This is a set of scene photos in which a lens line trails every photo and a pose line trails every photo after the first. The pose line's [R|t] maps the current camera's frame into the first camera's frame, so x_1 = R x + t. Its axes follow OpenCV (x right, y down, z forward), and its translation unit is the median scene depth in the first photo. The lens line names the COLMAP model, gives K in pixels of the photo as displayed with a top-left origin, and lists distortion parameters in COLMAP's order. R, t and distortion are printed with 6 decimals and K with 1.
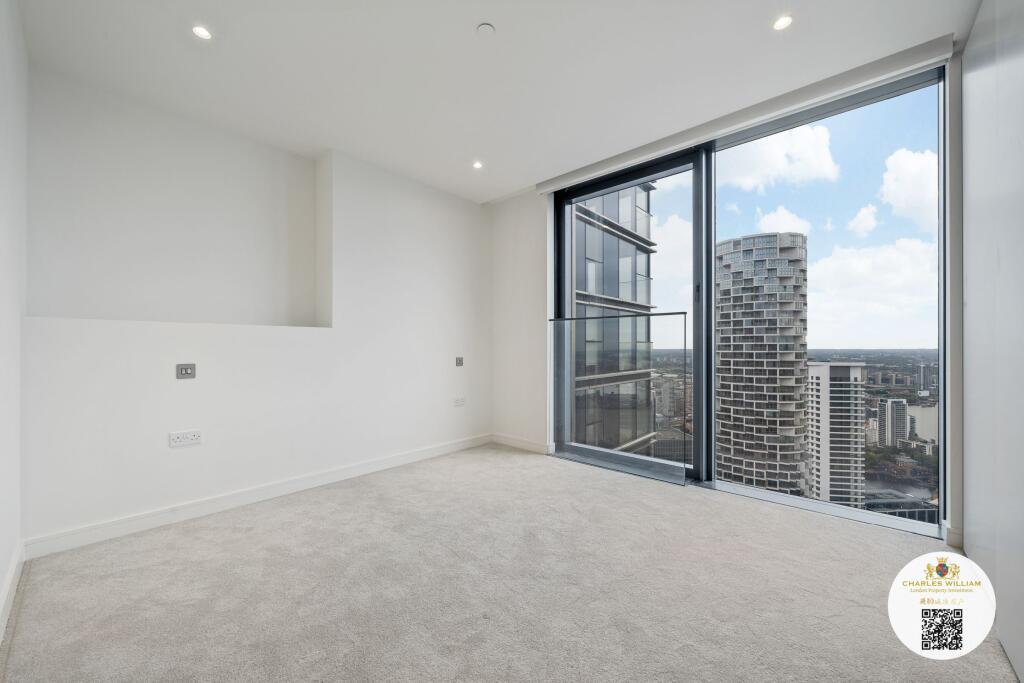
lens RADIAL K [[386.4, 0, 514.6], [0, 386.4, 347.5], [0, 0, 1]] dist [-0.000045, 0.000010]
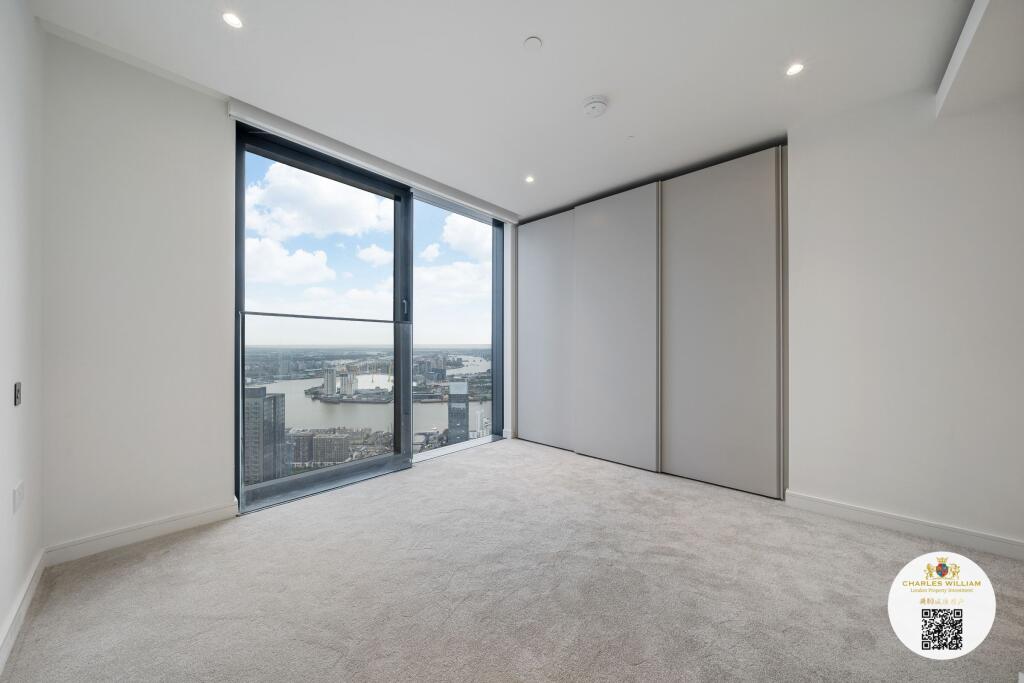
lens RADIAL K [[354.6, 0, 514.8], [0, 354.6, 344.7], [0, 0, 1]] dist [-0.000109, -0.000020]
pose [[0.019331, 0.005155, 0.999800, -0.527223], [-0.004515, 0.999977, -0.005068, -0.014464], [-0.999803, -0.004416, 0.019354, 0.530457]]
